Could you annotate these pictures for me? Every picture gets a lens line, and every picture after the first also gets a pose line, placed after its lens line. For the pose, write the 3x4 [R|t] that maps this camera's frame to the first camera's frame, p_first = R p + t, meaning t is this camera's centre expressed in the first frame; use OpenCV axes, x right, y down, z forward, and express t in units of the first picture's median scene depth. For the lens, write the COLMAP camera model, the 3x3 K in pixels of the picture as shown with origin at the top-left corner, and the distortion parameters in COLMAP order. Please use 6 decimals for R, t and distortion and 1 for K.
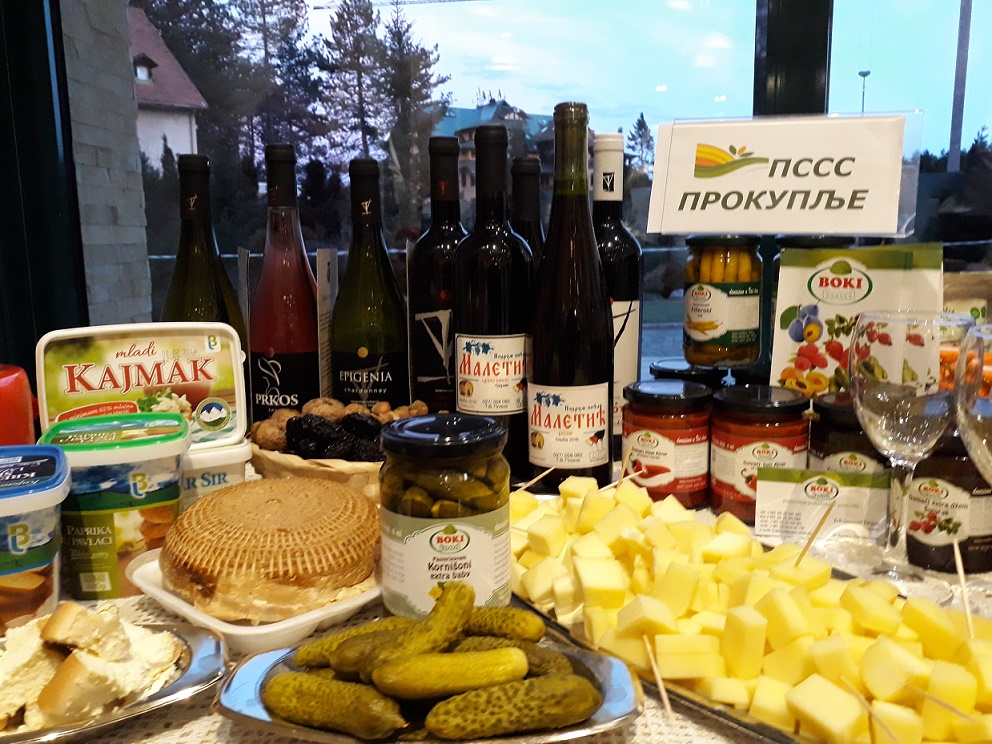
lens RADIAL K [[808.8, 0, 498.6], [0, 808.8, 362.2], [0, 0, 1]] dist [-0.010621, -0.001871]
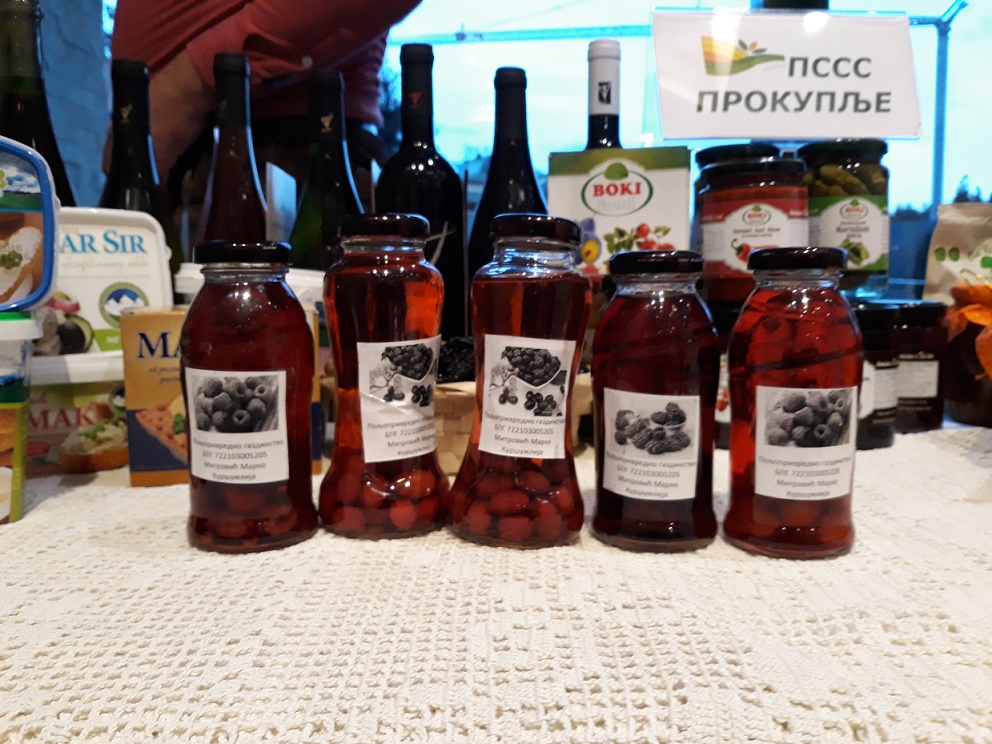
lens RADIAL K [[824.5, 0, 496.0], [0, 824.5, 372.0], [0, 0, 1]] dist [-0.100321, 0.098442]
pose [[0.999923, -0.002011, 0.012285, 0.007809], [0.002749, 0.998176, -0.060311, 0.134471], [-0.012142, 0.060340, 0.998104, 0.145596]]
